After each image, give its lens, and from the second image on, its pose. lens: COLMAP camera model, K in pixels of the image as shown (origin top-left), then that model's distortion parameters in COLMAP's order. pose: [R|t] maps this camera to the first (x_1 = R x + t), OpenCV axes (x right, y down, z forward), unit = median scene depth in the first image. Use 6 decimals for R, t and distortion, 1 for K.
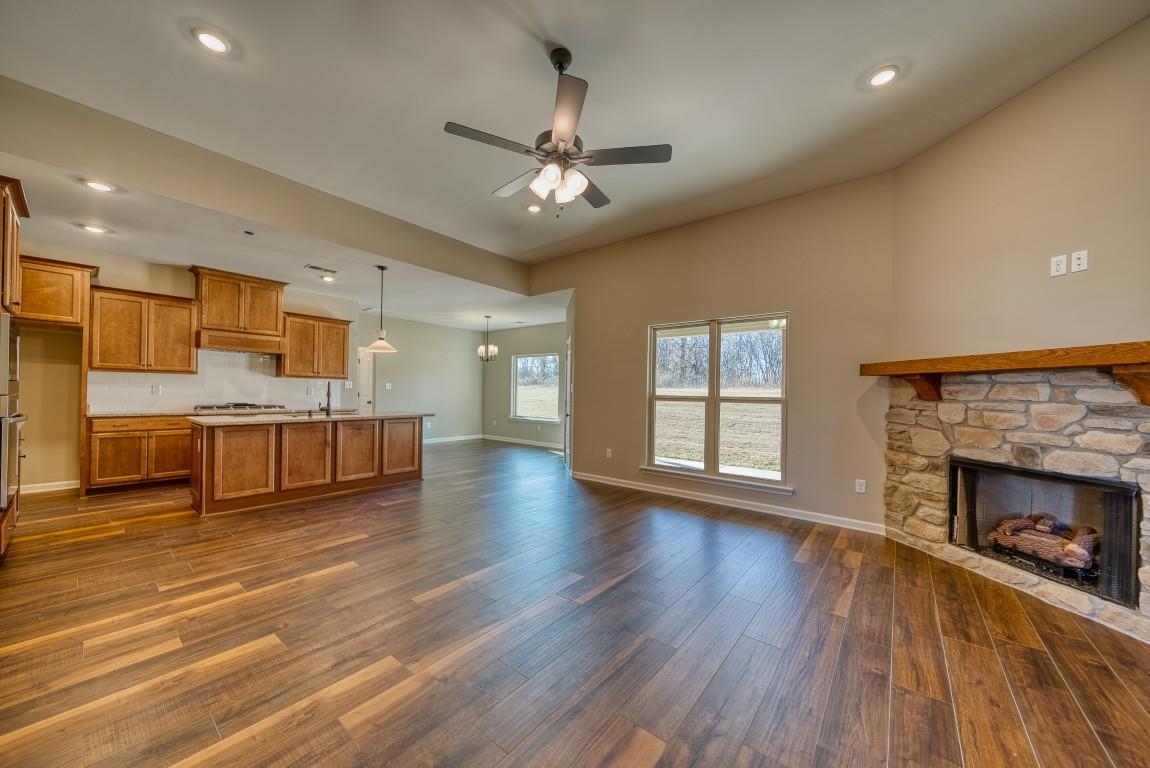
lens RADIAL K [[407.2, 0, 564.0], [0, 407.2, 387.5], [0, 0, 1]] dist [-0.001721, -0.000988]
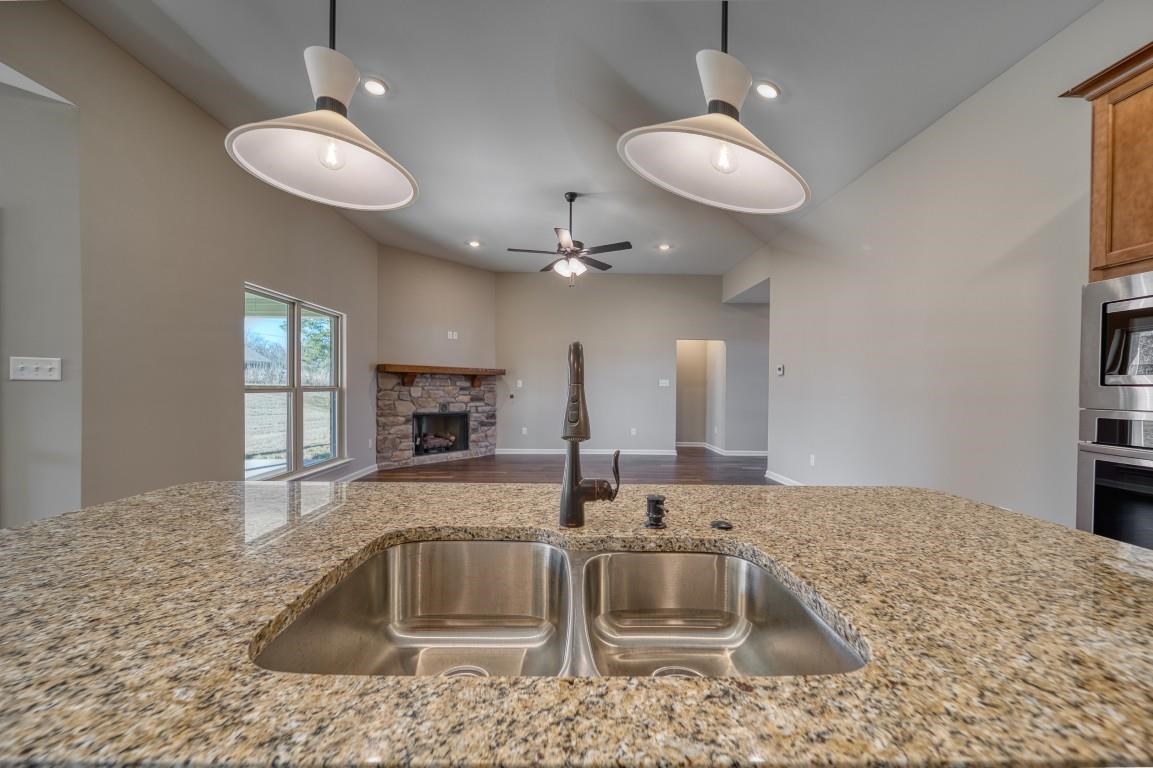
lens RADIAL K [[408.2, 0, 573.6], [0, 408.2, 394.7], [0, 0, 1]] dist [-0.001721, -0.000988]
pose [[-0.658531, -0.032284, 0.751861, -1.057823], [-0.025330, 0.999464, 0.020730, 0.012444], [-0.752127, -0.005393, -0.658996, 1.676066]]
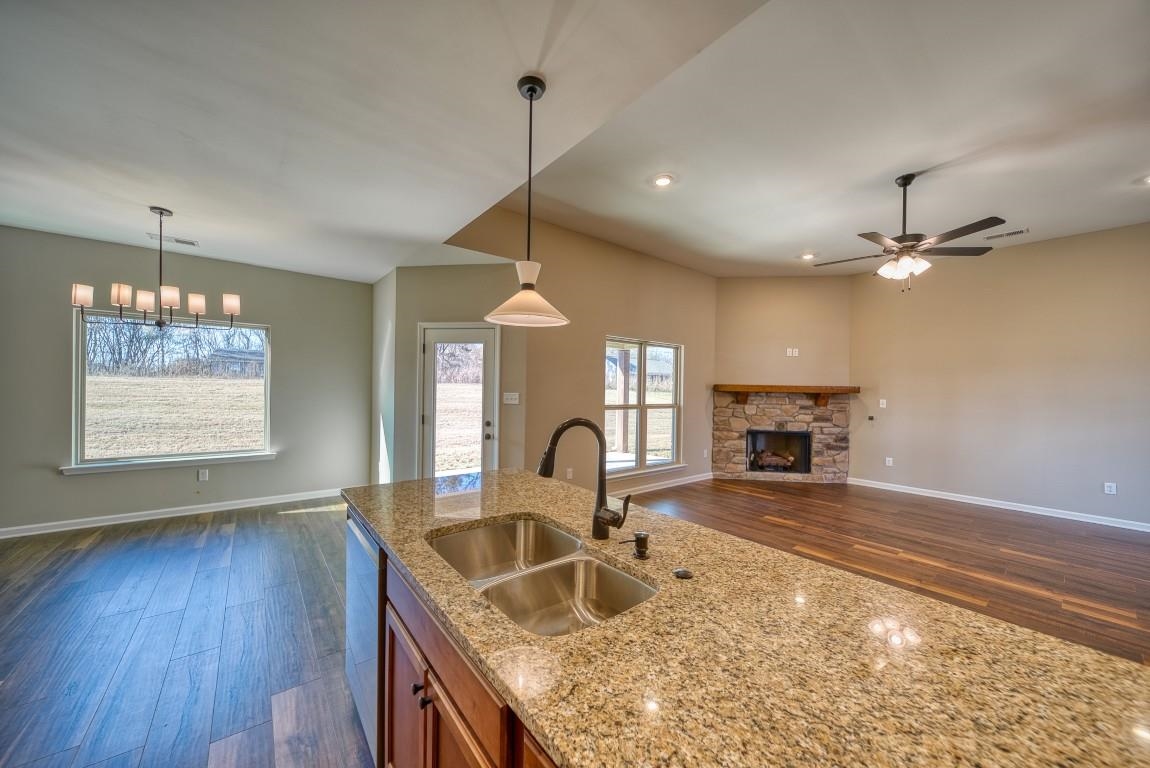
lens RADIAL K [[407.2, 0, 572.2], [0, 407.2, 391.8], [0, 0, 1]] dist [-0.001721, -0.000988]
pose [[0.196081, -0.015760, 0.980461, -1.266041], [-0.025533, 0.999450, 0.021171, -0.050837], [-0.980255, -0.029185, 0.195571, 1.435167]]
